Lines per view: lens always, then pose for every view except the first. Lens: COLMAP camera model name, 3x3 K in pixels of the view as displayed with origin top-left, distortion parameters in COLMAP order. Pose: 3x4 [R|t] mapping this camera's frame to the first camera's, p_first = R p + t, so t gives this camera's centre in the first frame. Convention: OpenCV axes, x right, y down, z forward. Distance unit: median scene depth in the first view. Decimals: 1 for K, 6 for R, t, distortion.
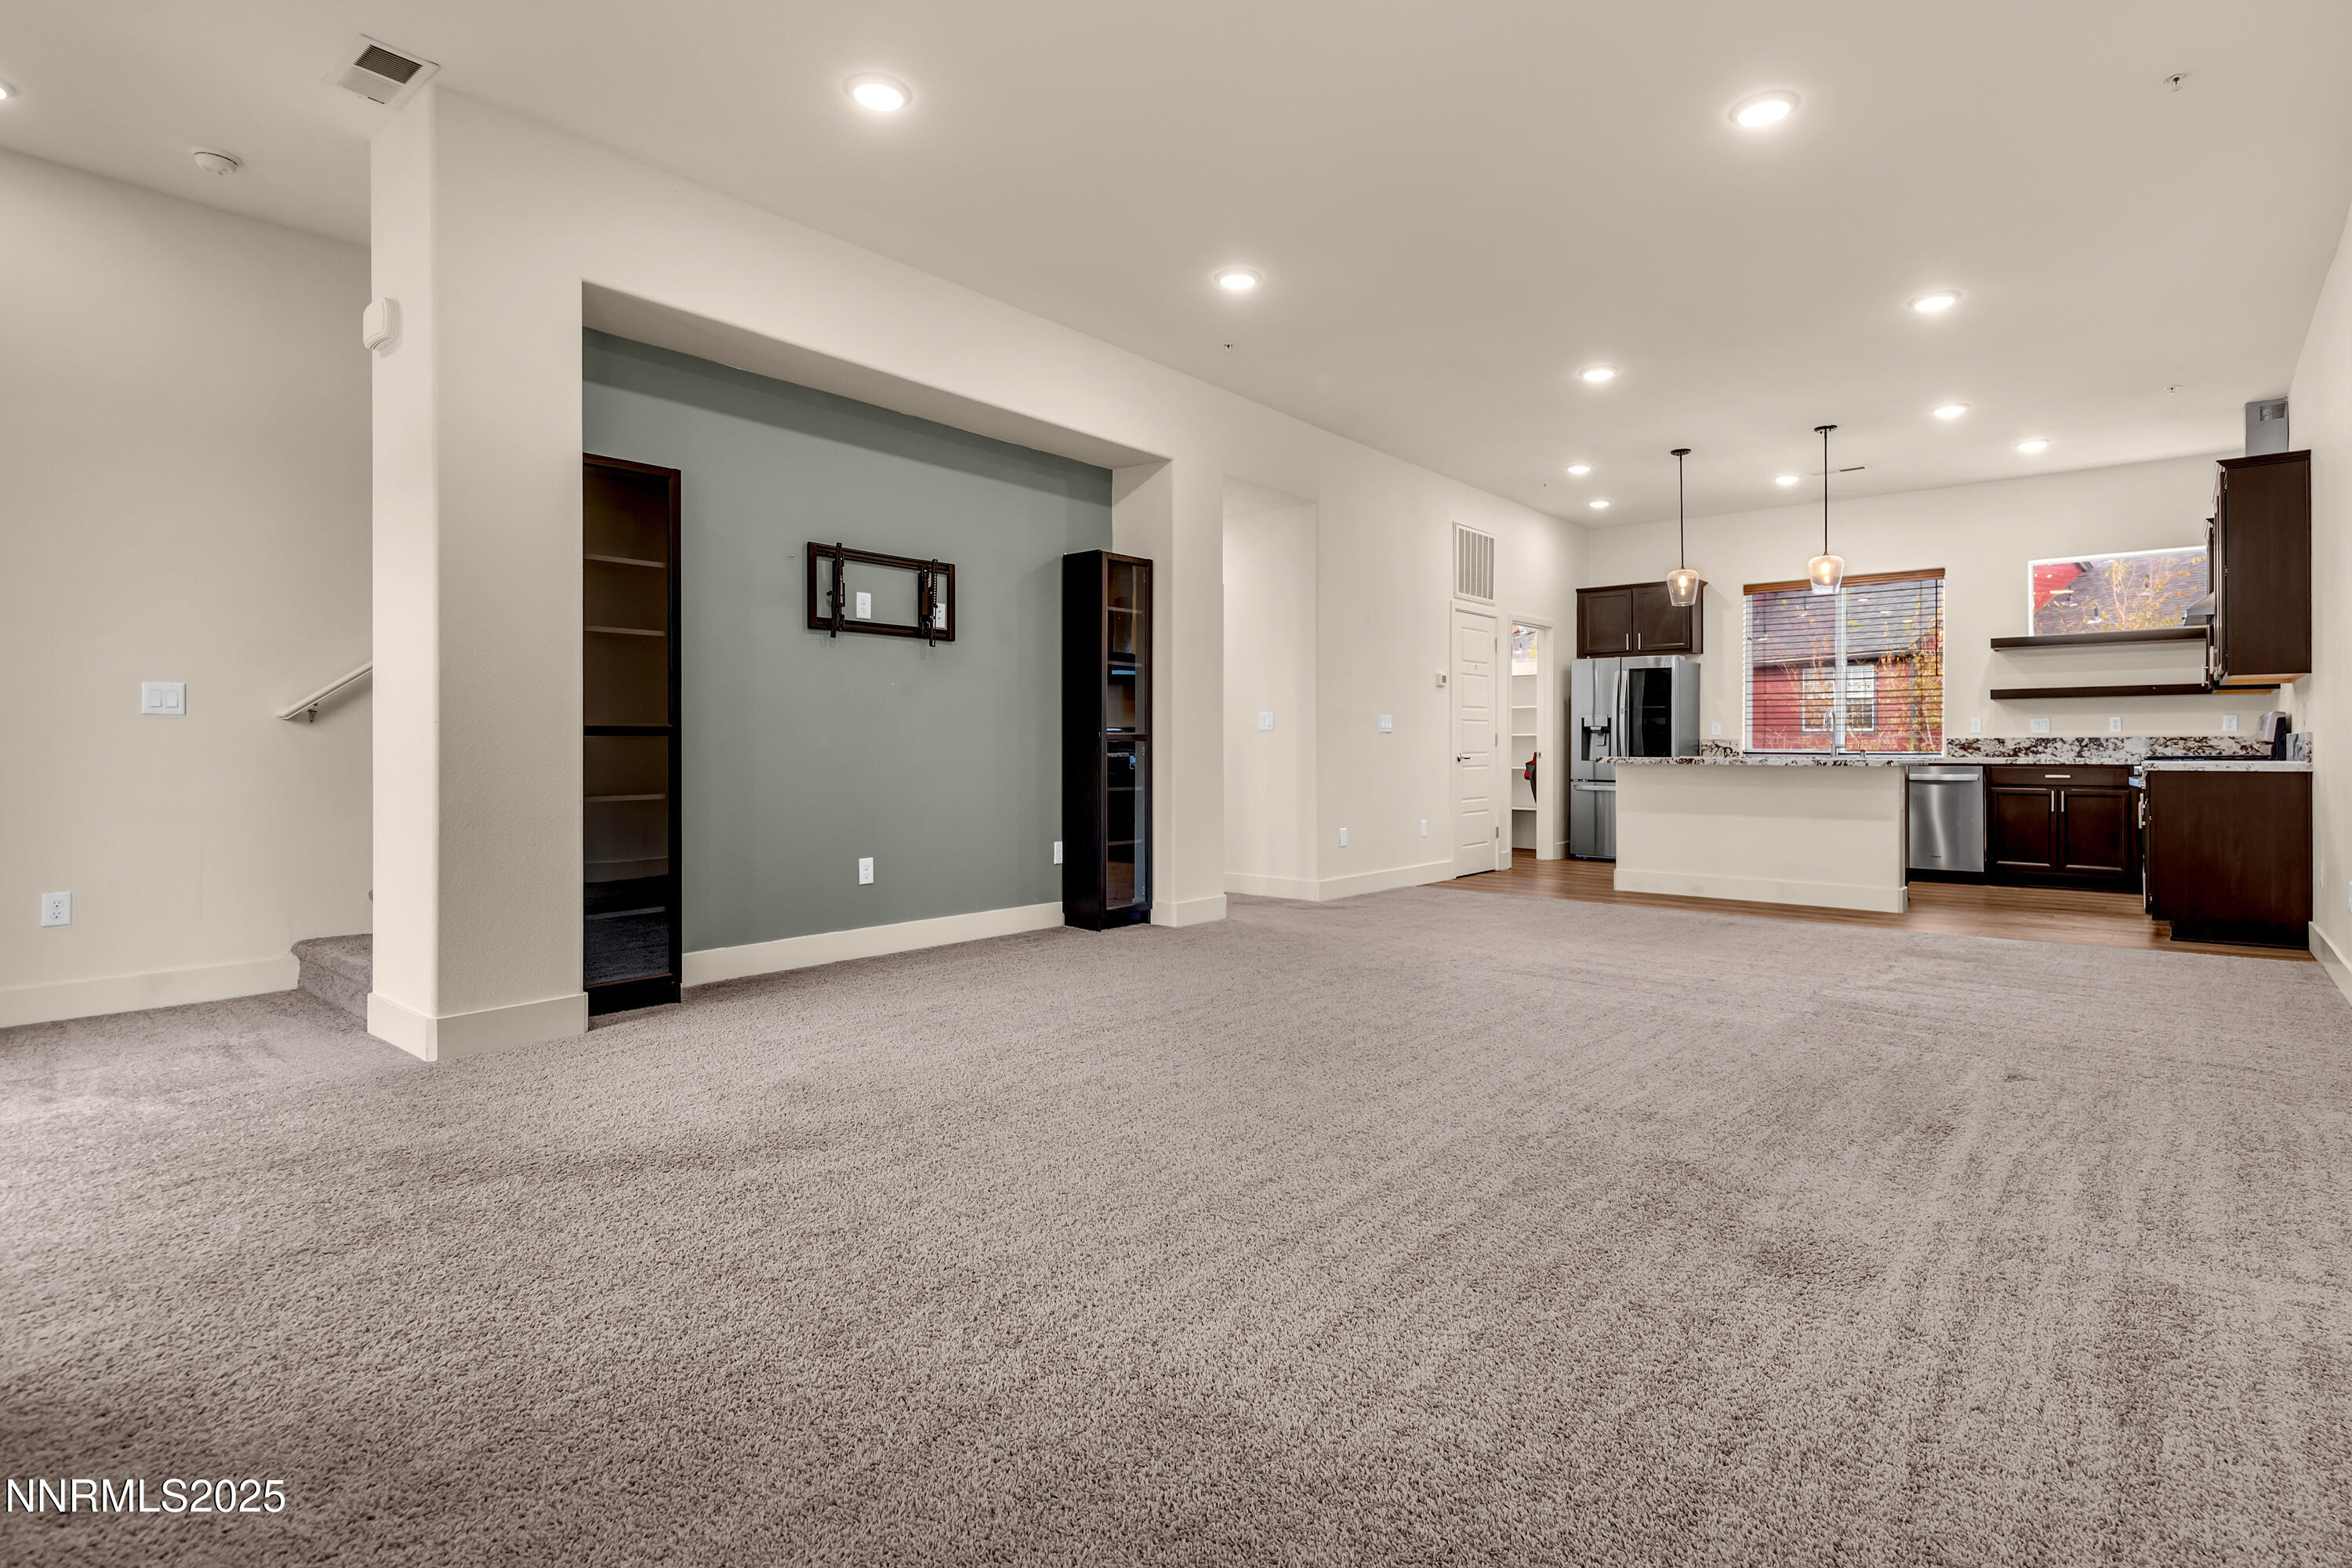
lens RADIAL K [[1110.4, 0, 1178.3], [0, 1110.4, 727.8], [0, 0, 1]] dist [0.000628, -0.000005]
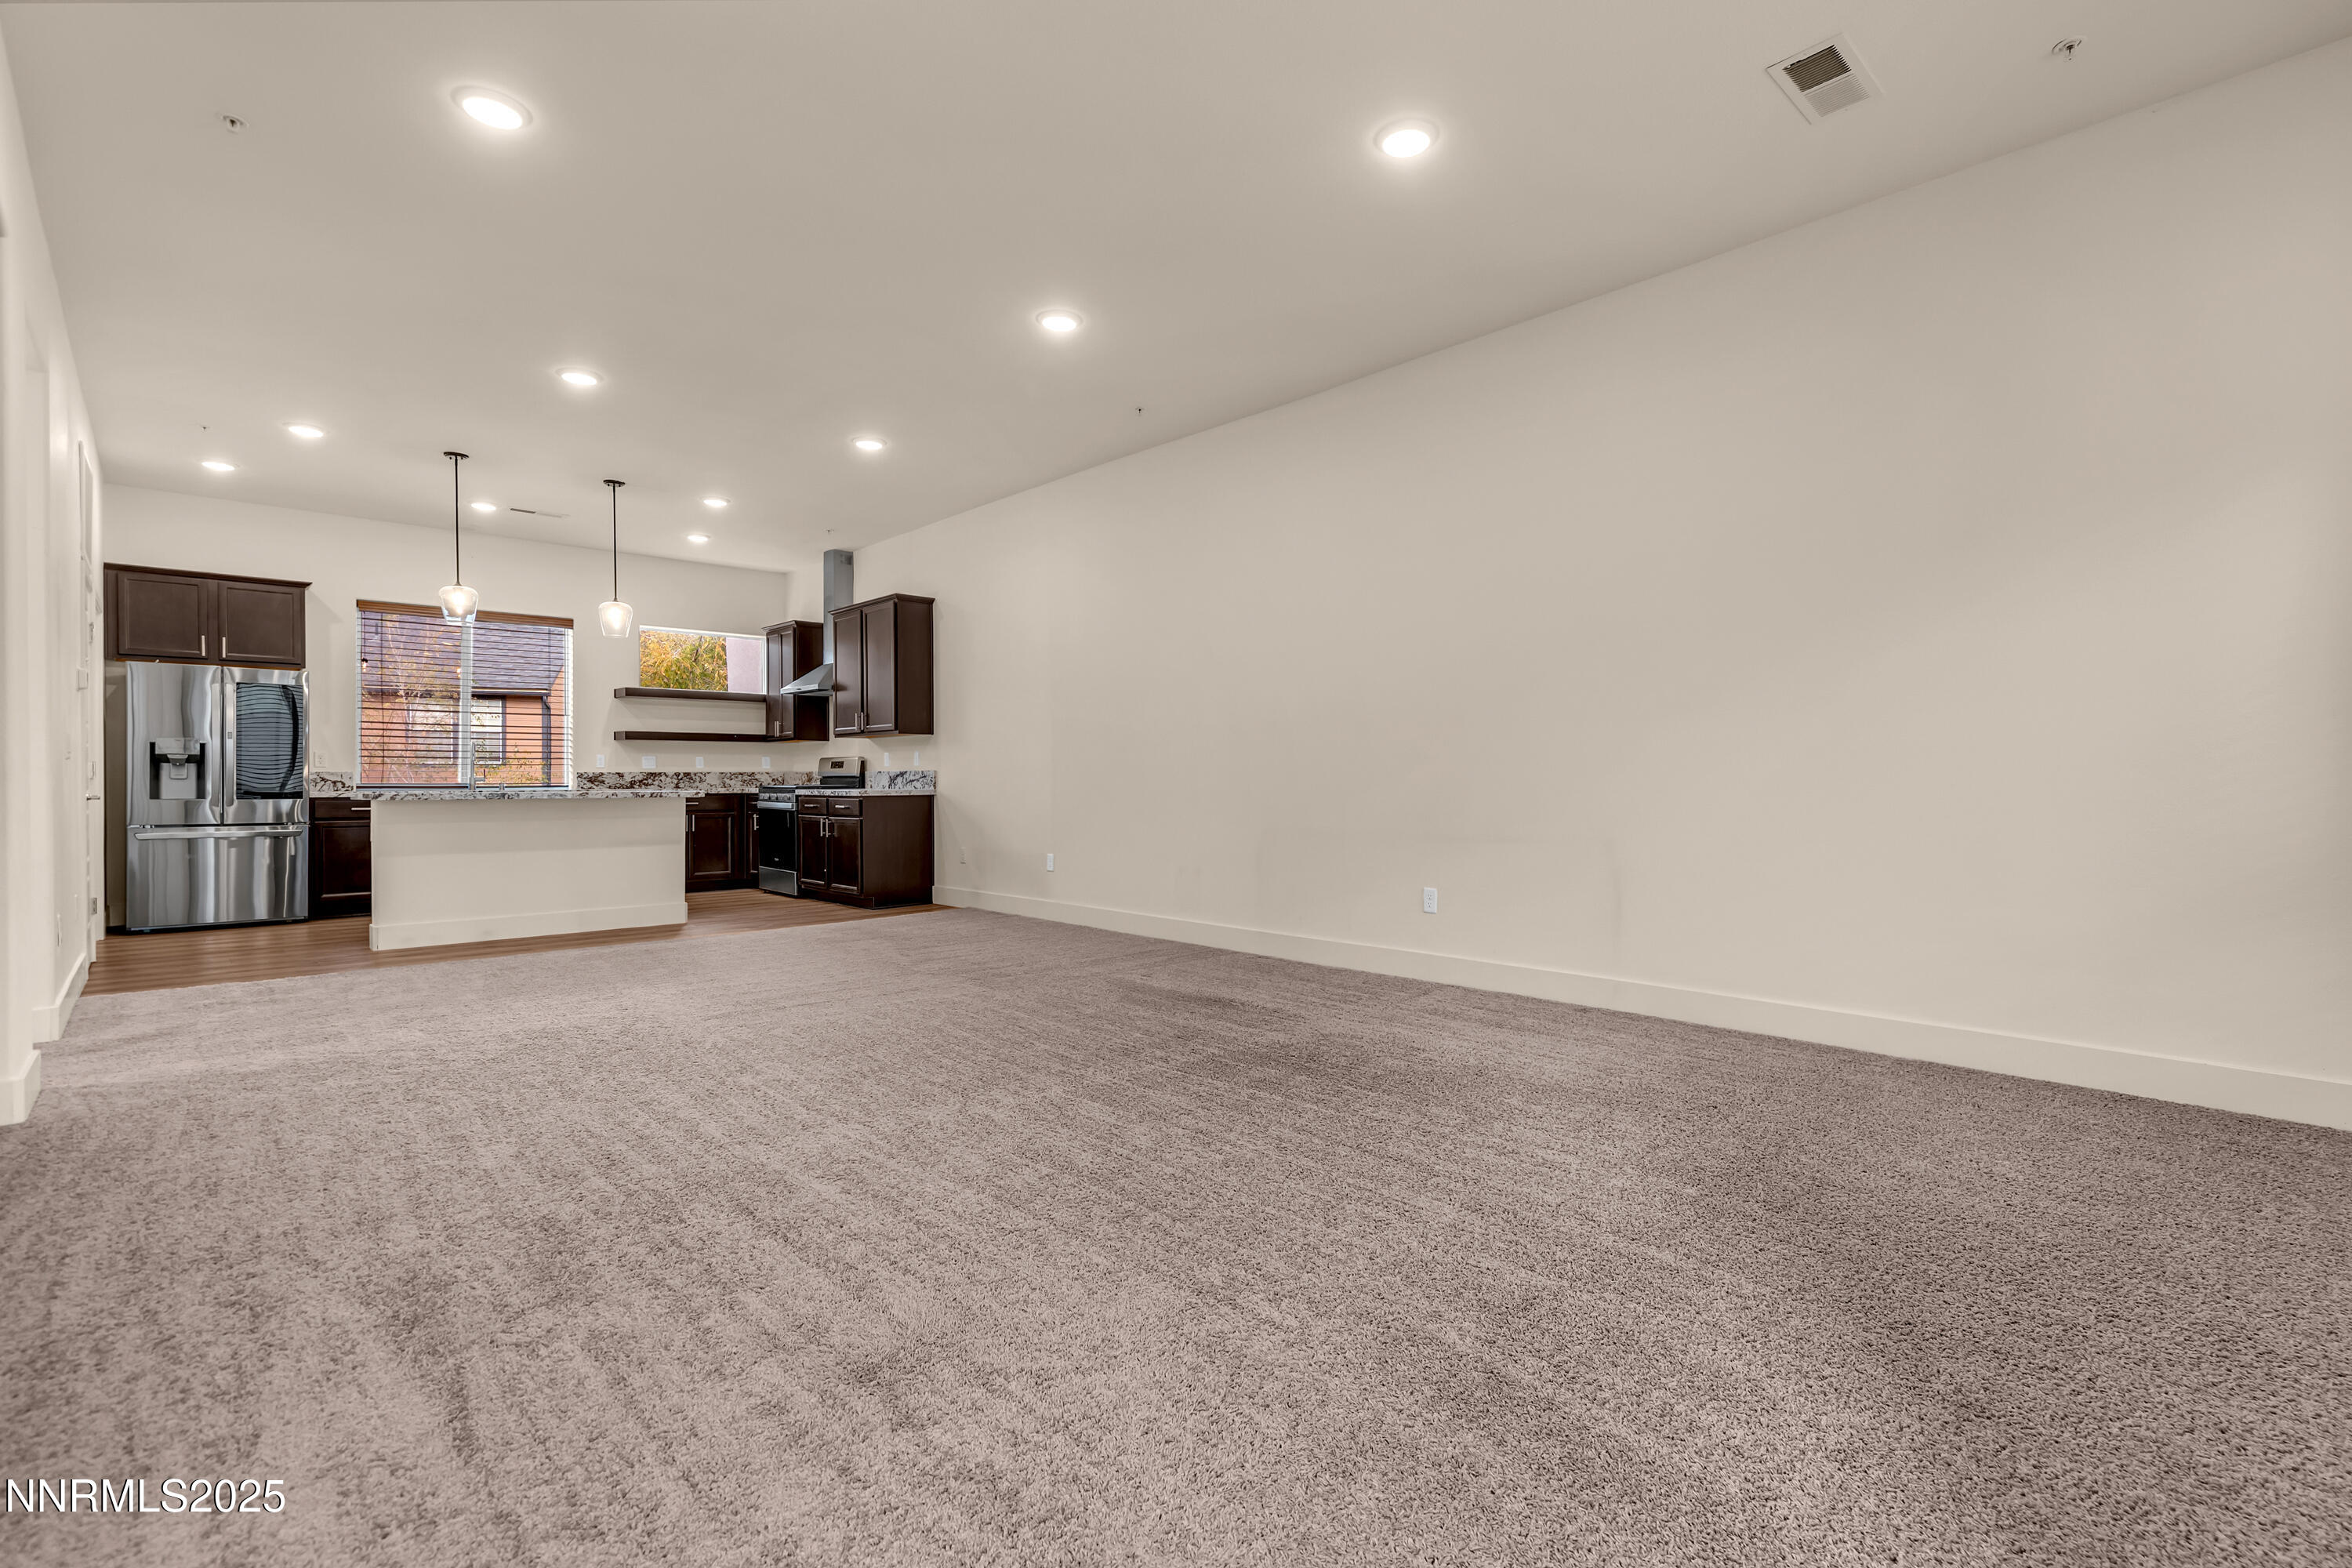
lens RADIAL K [[1088.4, 0, 1176.0], [0, 1088.4, 784.0], [0, 0, 1]] dist [0.000800, 0.000095]
pose [[0.093073, -0.005891, 0.995642, -0.355947], [-0.016733, 0.999832, 0.007480, 0.003012], [-0.995519, -0.017356, 0.092959, 0.302028]]
